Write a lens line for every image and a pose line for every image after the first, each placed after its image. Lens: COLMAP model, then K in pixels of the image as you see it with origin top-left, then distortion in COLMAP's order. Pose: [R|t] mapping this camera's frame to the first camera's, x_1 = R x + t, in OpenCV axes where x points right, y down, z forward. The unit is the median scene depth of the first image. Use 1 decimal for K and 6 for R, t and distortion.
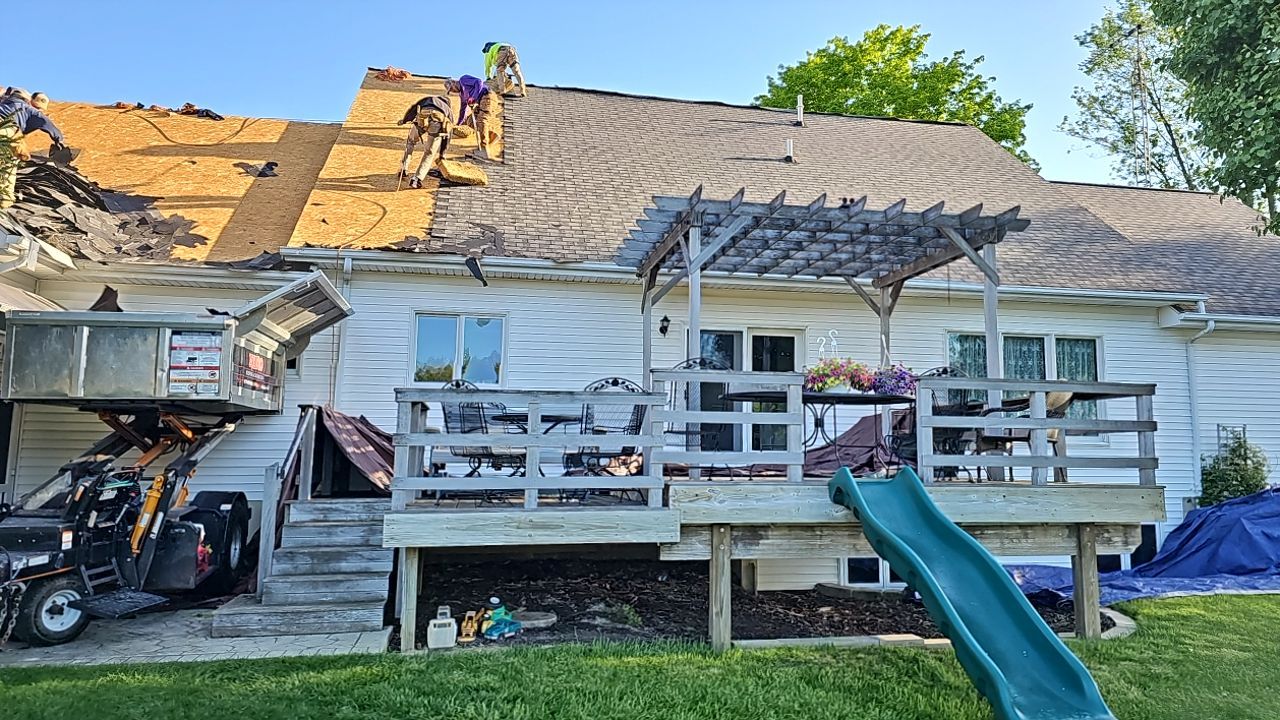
lens RADIAL K [[933.4, 0, 653.6], [0, 933.4, 354.6], [0, 0, 1]] dist [0.053553, -0.065049]
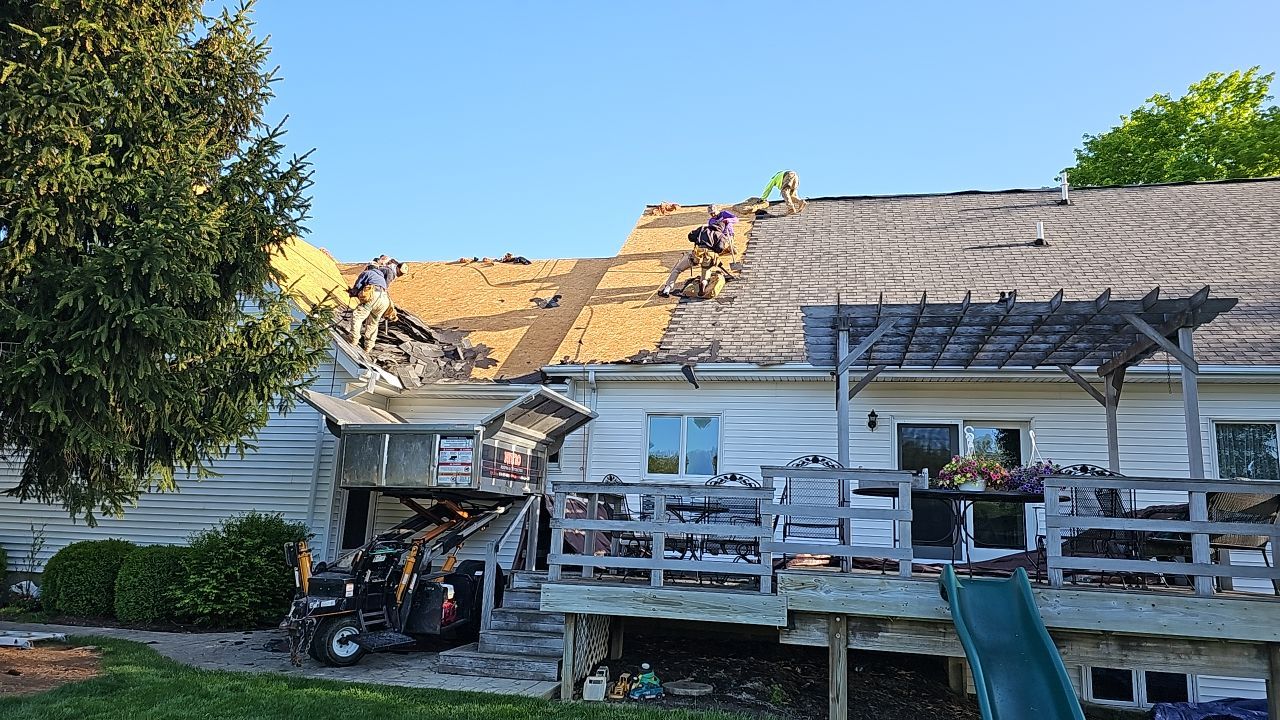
lens RADIAL K [[933.4, 0, 638.2], [0, 933.4, 354.6], [0, 0, 1]] dist [0.053553, -0.065049]
pose [[0.895592, -0.051915, -0.441837, 0.299079], [0.011777, 0.995586, -0.093109, -0.012336], [0.444720, 0.078184, 0.892251, -0.061628]]
